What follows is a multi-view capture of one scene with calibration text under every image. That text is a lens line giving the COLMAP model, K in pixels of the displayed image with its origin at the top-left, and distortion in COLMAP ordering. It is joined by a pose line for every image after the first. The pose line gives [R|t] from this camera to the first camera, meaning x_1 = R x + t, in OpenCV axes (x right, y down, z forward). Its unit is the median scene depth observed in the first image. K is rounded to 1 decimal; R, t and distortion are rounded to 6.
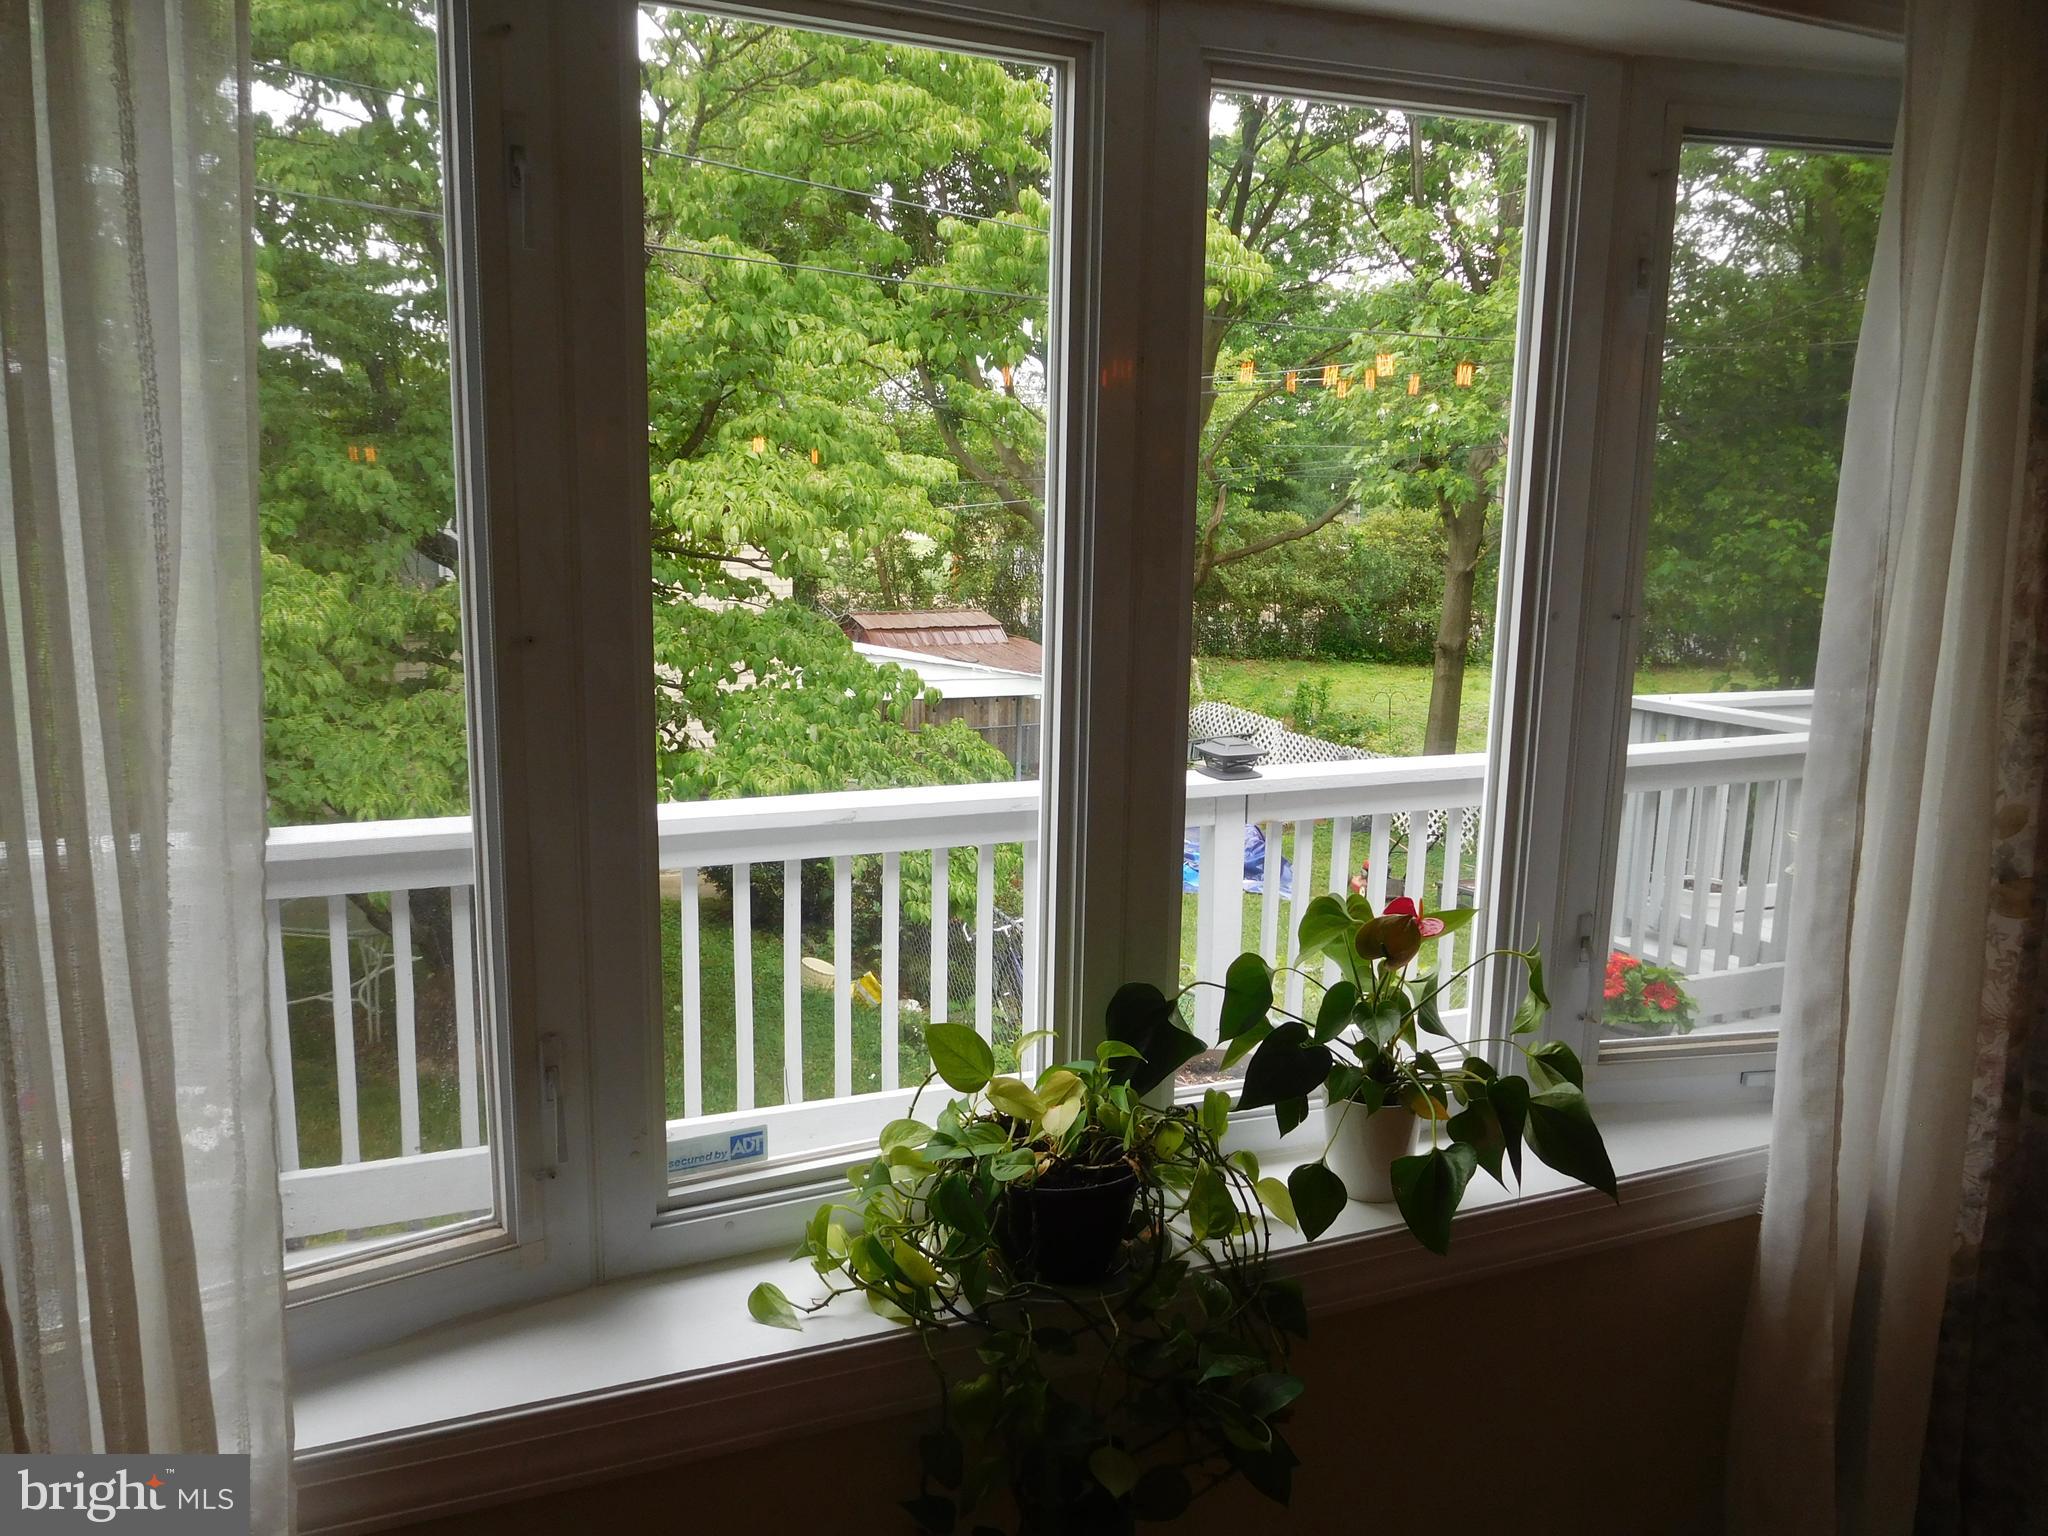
lens RADIAL K [[1515.8, 0, 1033.5], [0, 1515.8, 763.4], [0, 0, 1]] dist [-0.022504, 0.003478]
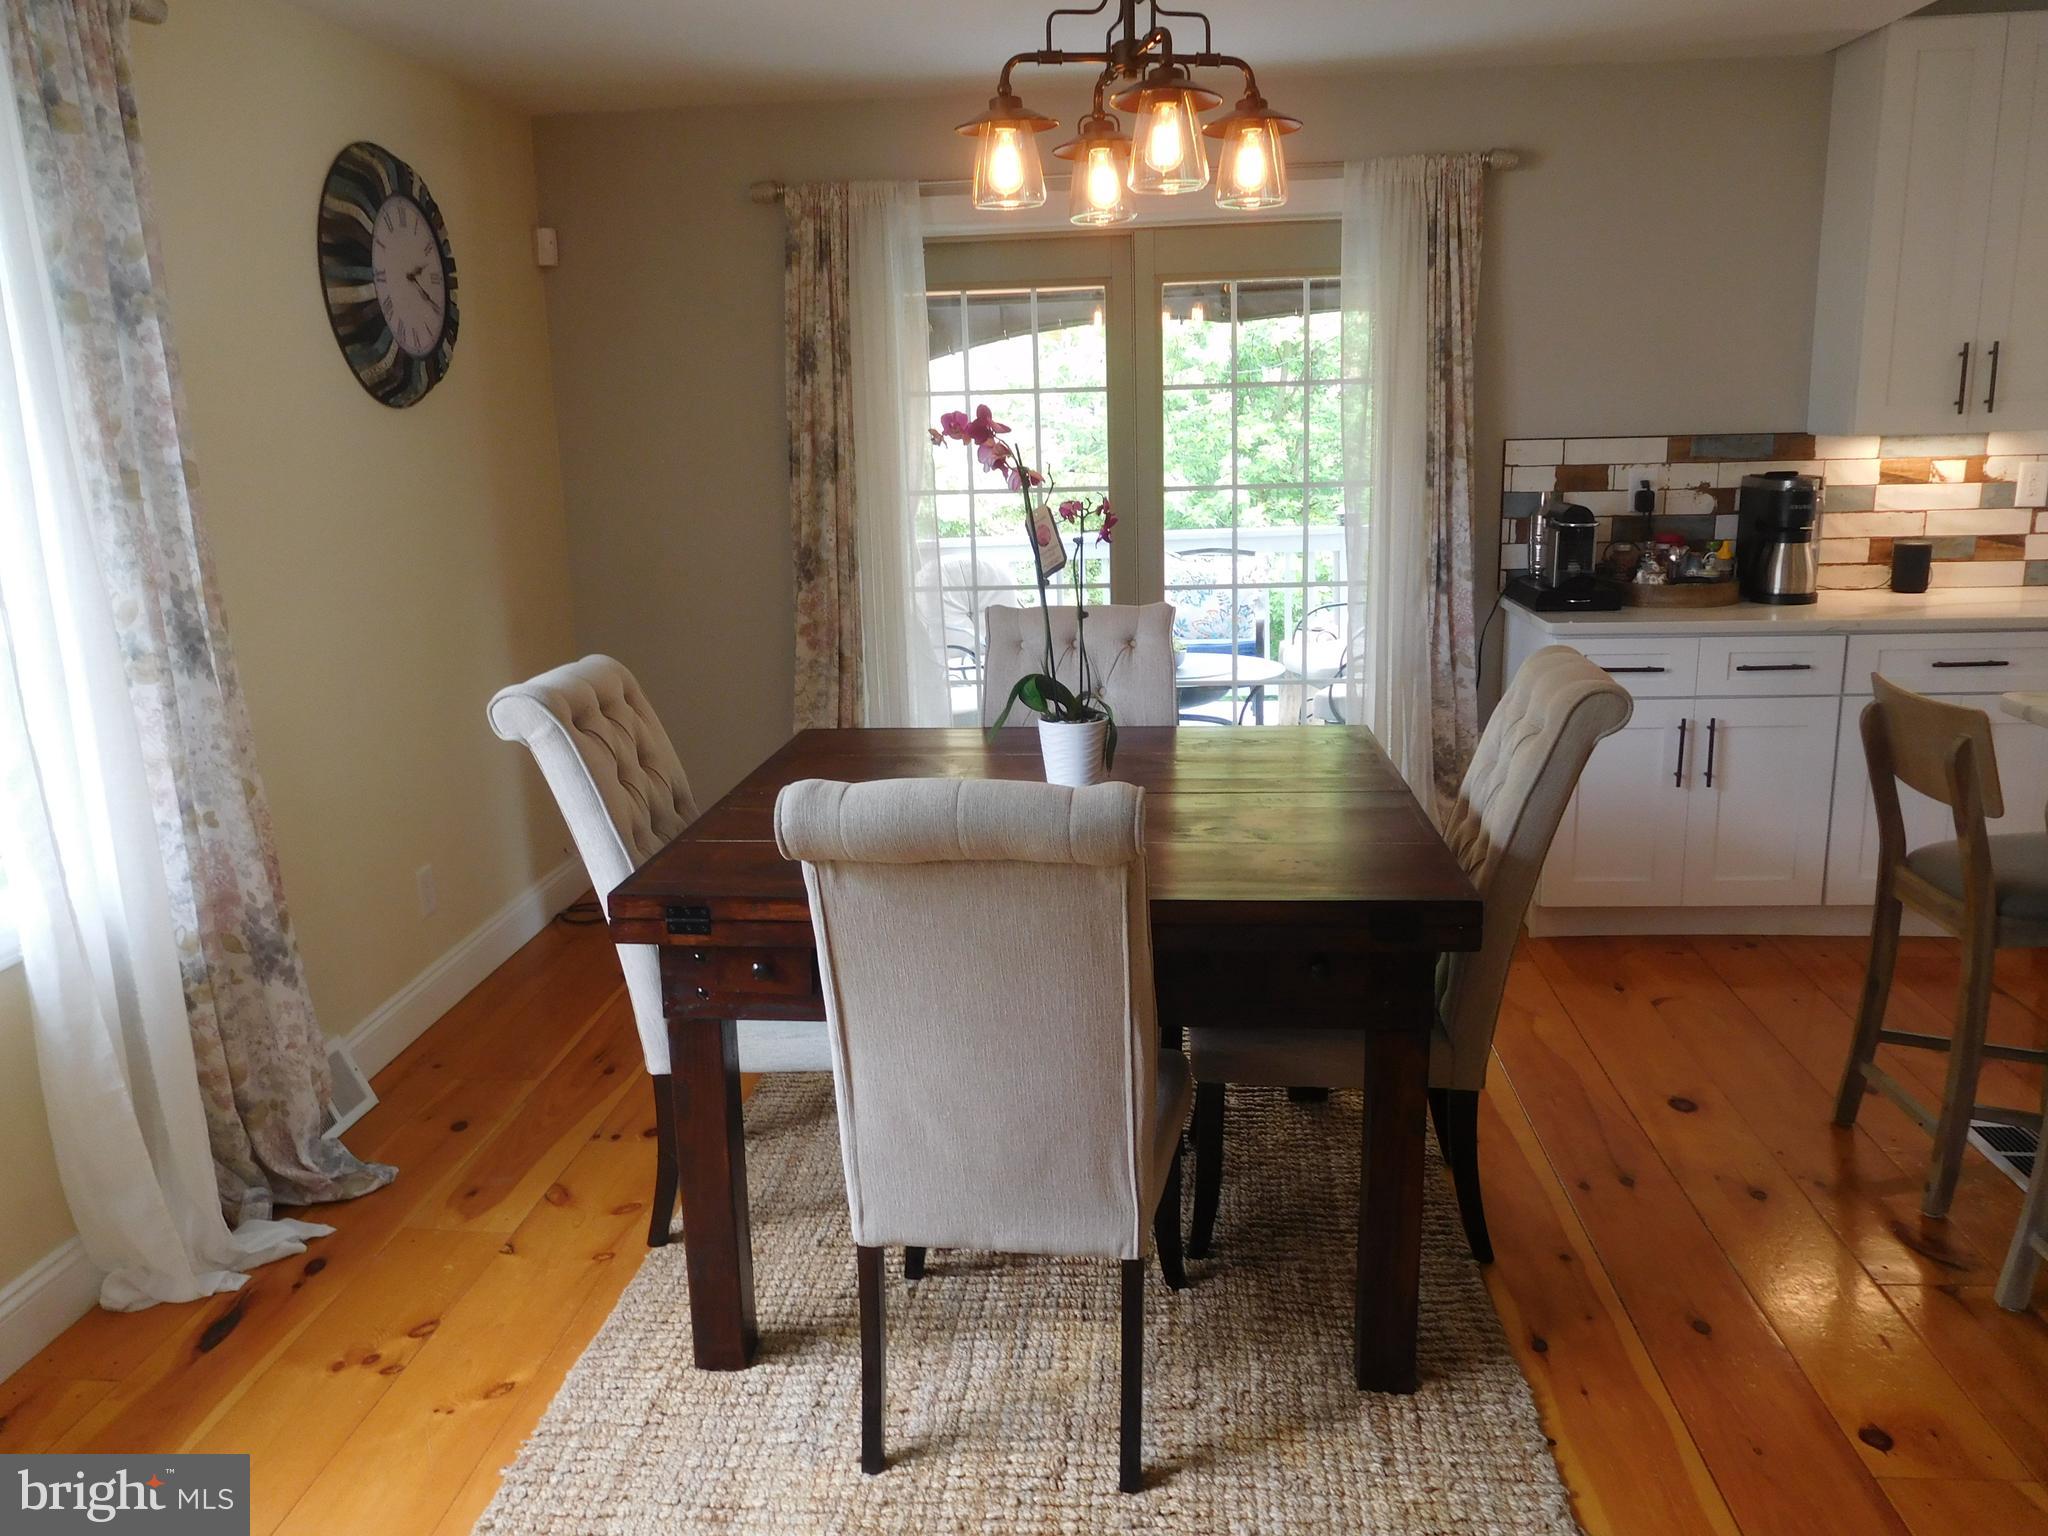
lens RADIAL K [[1515.8, 0, 1026.8], [0, 1515.8, 781.7], [0, 0, 1]] dist [-0.022504, 0.003478]
pose [[0.471646, -0.230116, 0.851232, -0.149117], [0.181687, 0.969995, 0.161553, 0.110543], [-0.862867, 0.078463, 0.499304, -0.350076]]
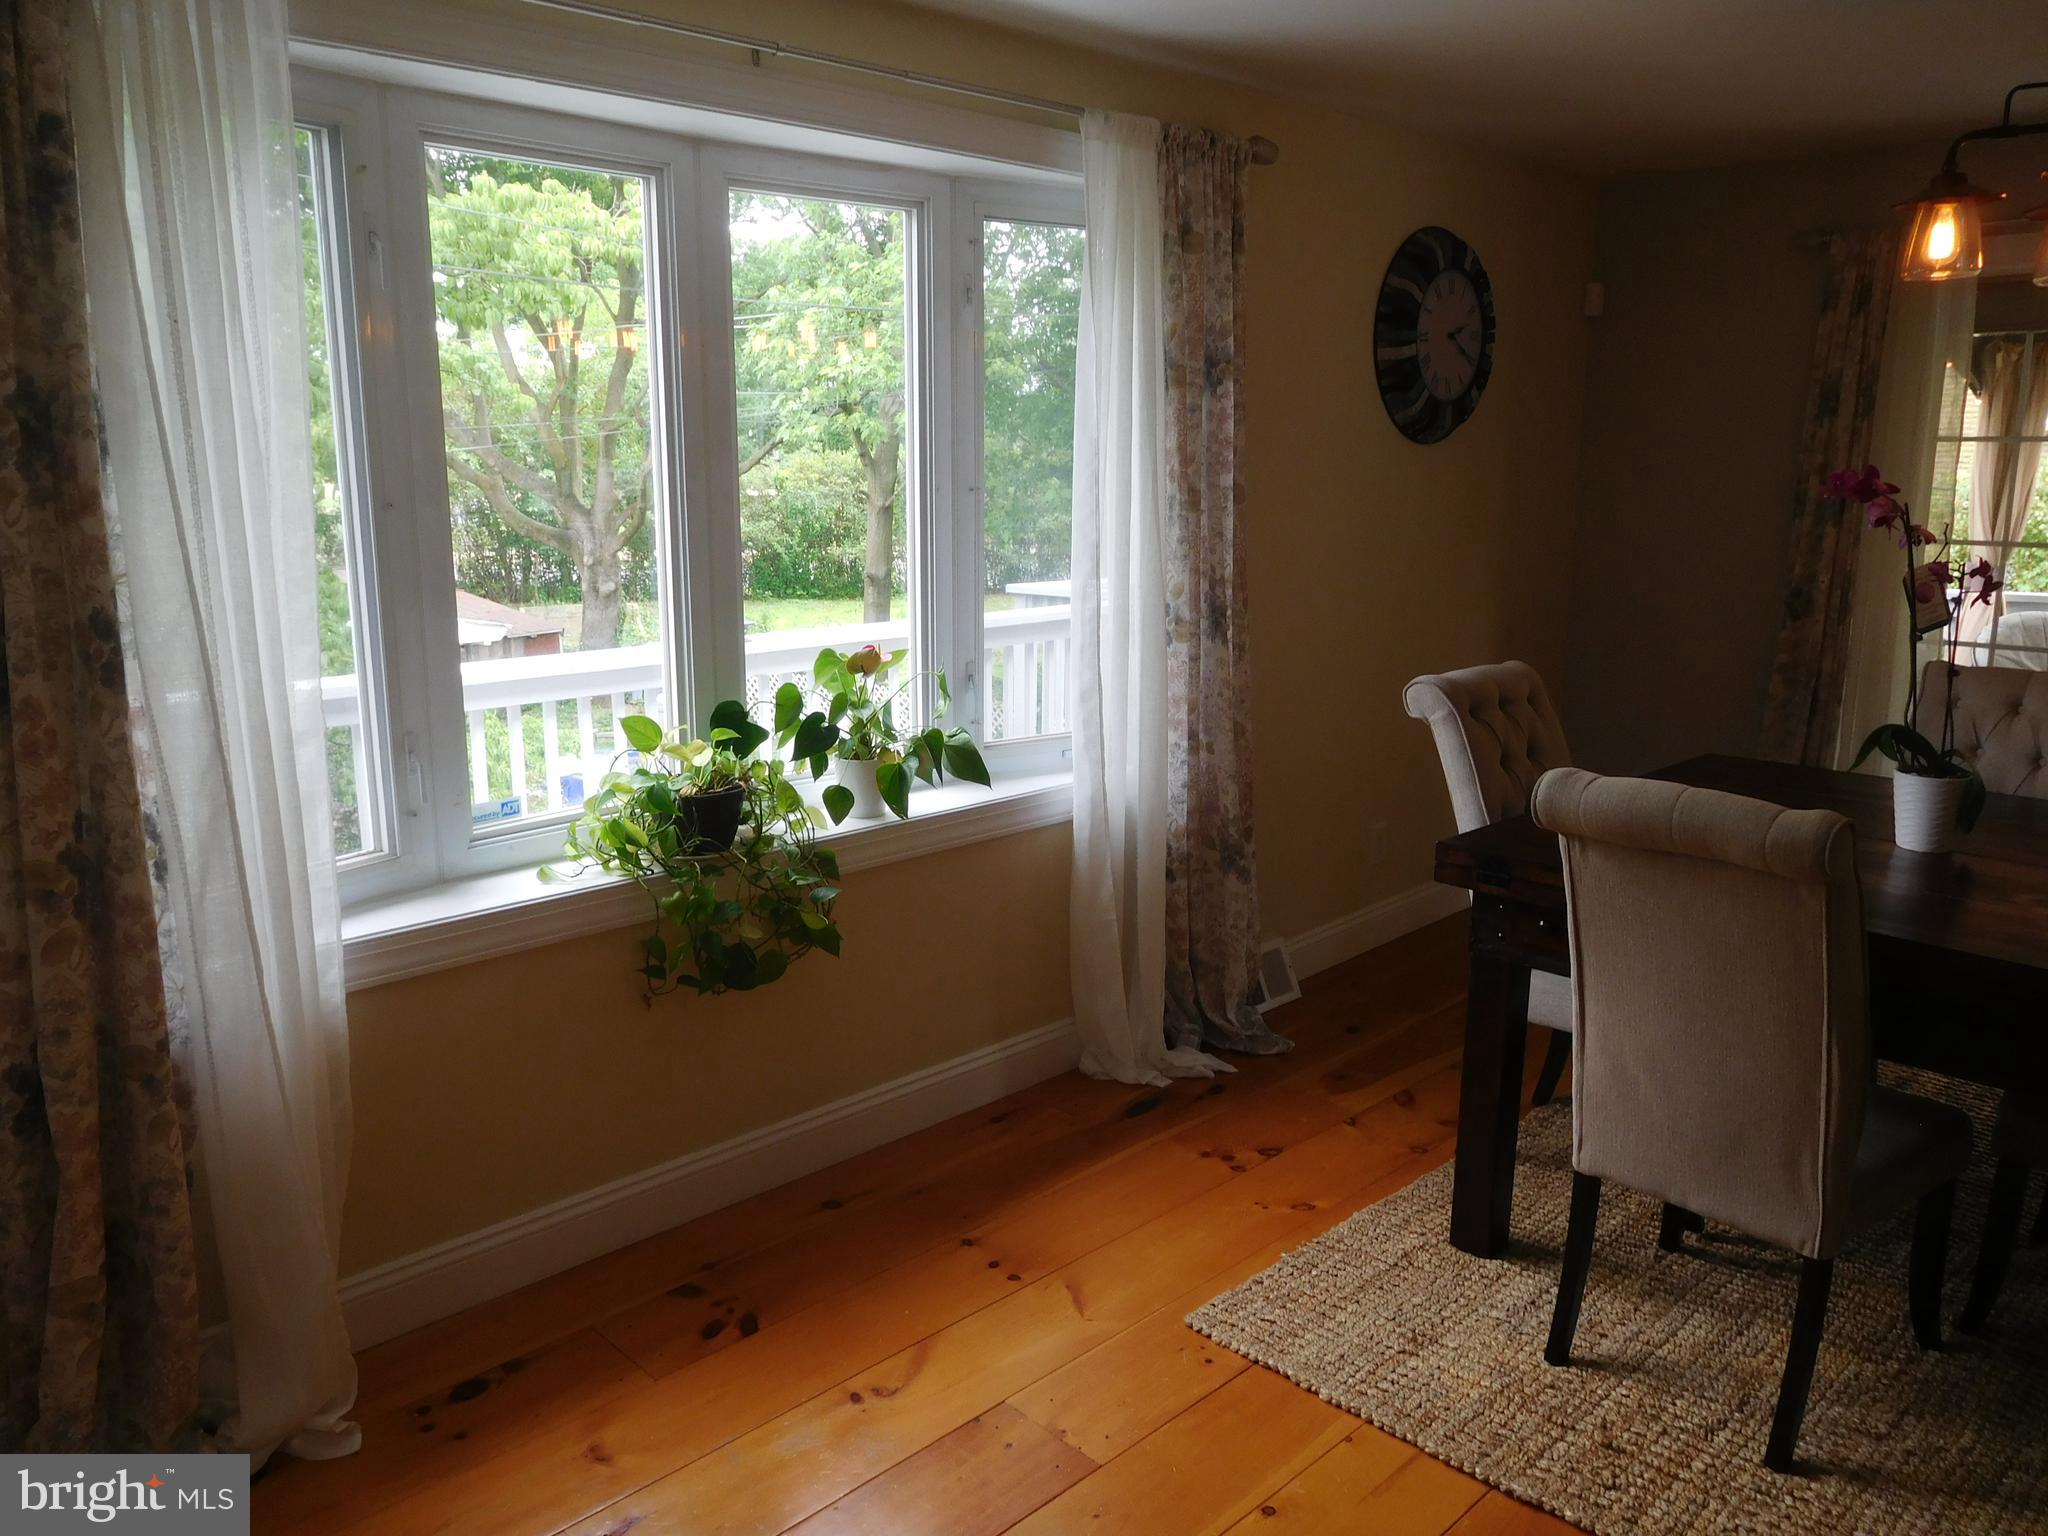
lens RADIAL K [[1515.8, 0, 1034.6], [0, 1515.8, 785.8], [0, 0, 1]] dist [-0.022504, 0.003478]
pose [[0.930496, -0.094283, 0.353962, -0.210976], [0.077399, 0.995096, 0.061591, 0.146957], [-0.358033, -0.029914, 0.933230, -0.707845]]
